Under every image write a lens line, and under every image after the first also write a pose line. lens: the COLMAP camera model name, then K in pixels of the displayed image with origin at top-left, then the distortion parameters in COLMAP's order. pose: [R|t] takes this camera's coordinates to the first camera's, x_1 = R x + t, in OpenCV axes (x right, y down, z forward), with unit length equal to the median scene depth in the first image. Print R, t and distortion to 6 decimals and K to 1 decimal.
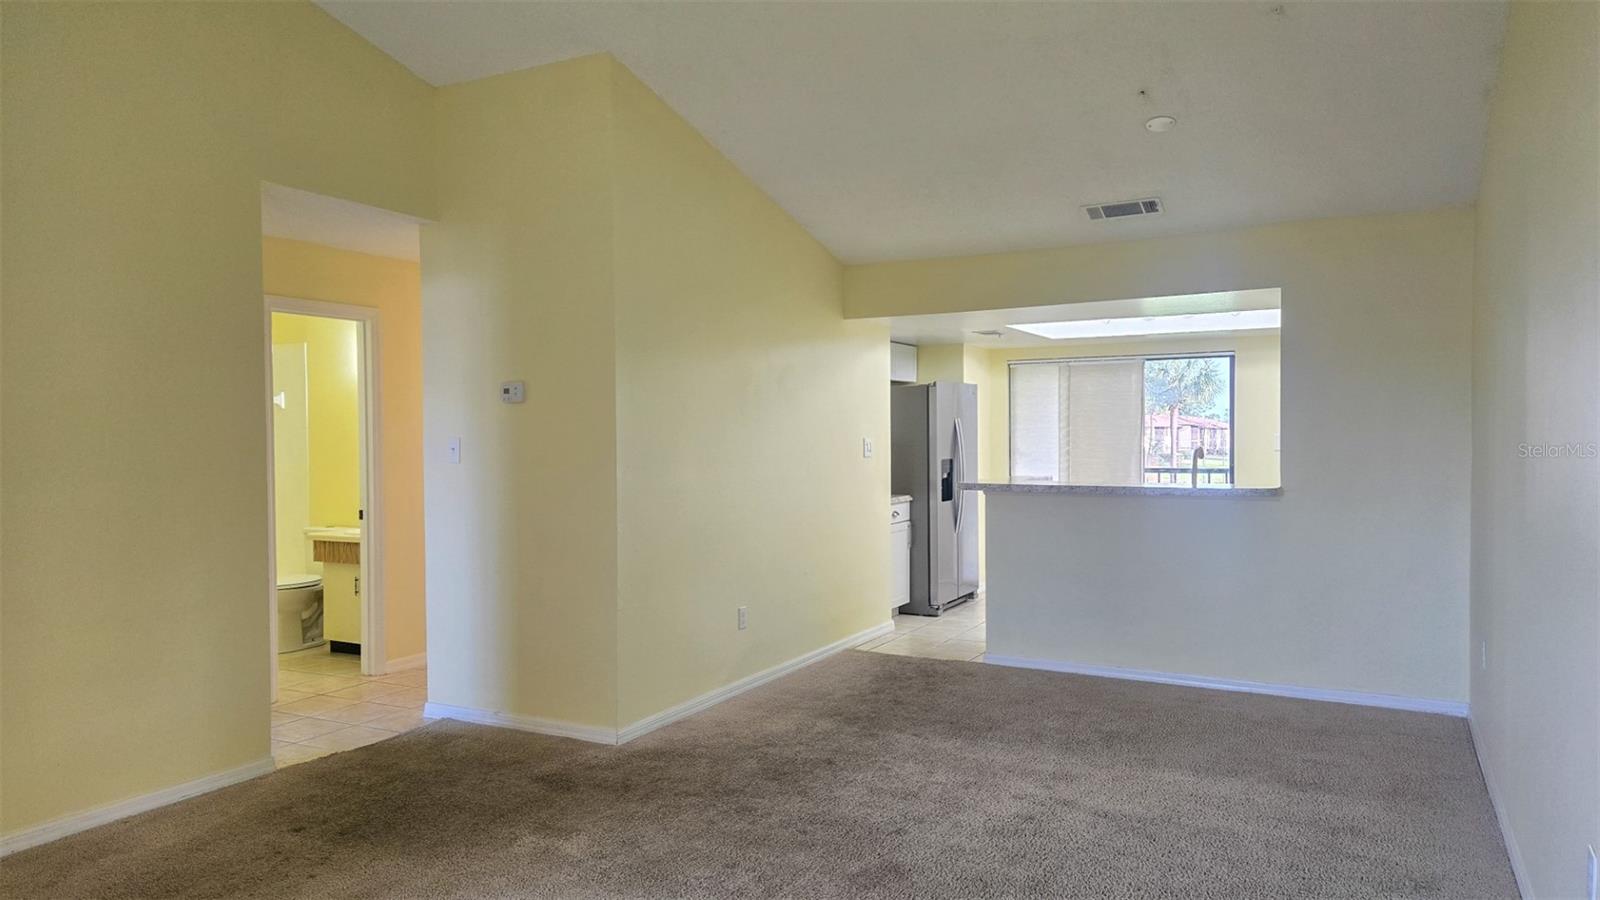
lens RADIAL K [[1042.6, 0, 807.3], [0, 1042.6, 457.2], [0, 0, 1]] dist [0.057365, -0.000225]
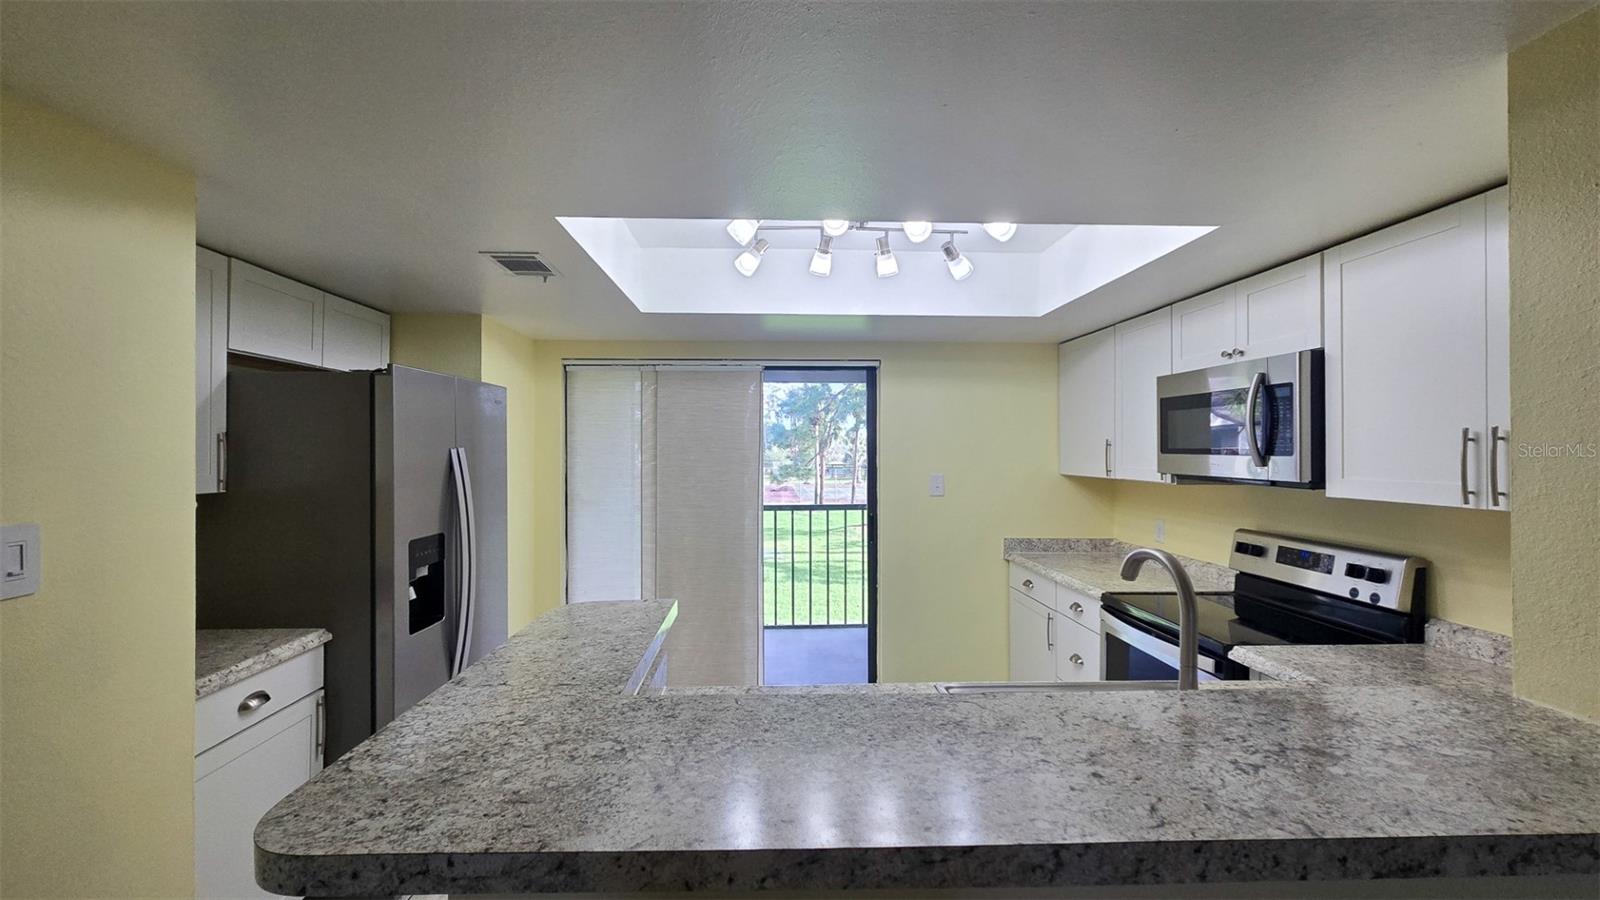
lens RADIAL K [[660.4, 0, 800.0], [0, 660.4, 450.0], [0, 0, 1]] dist [-0.004715, -0.000063]
pose [[0.858595, 0.008747, 0.512580, 0.182103], [0.005539, 0.999638, -0.026337, -0.040840], [-0.512625, 0.025452, 0.858236, 0.960501]]
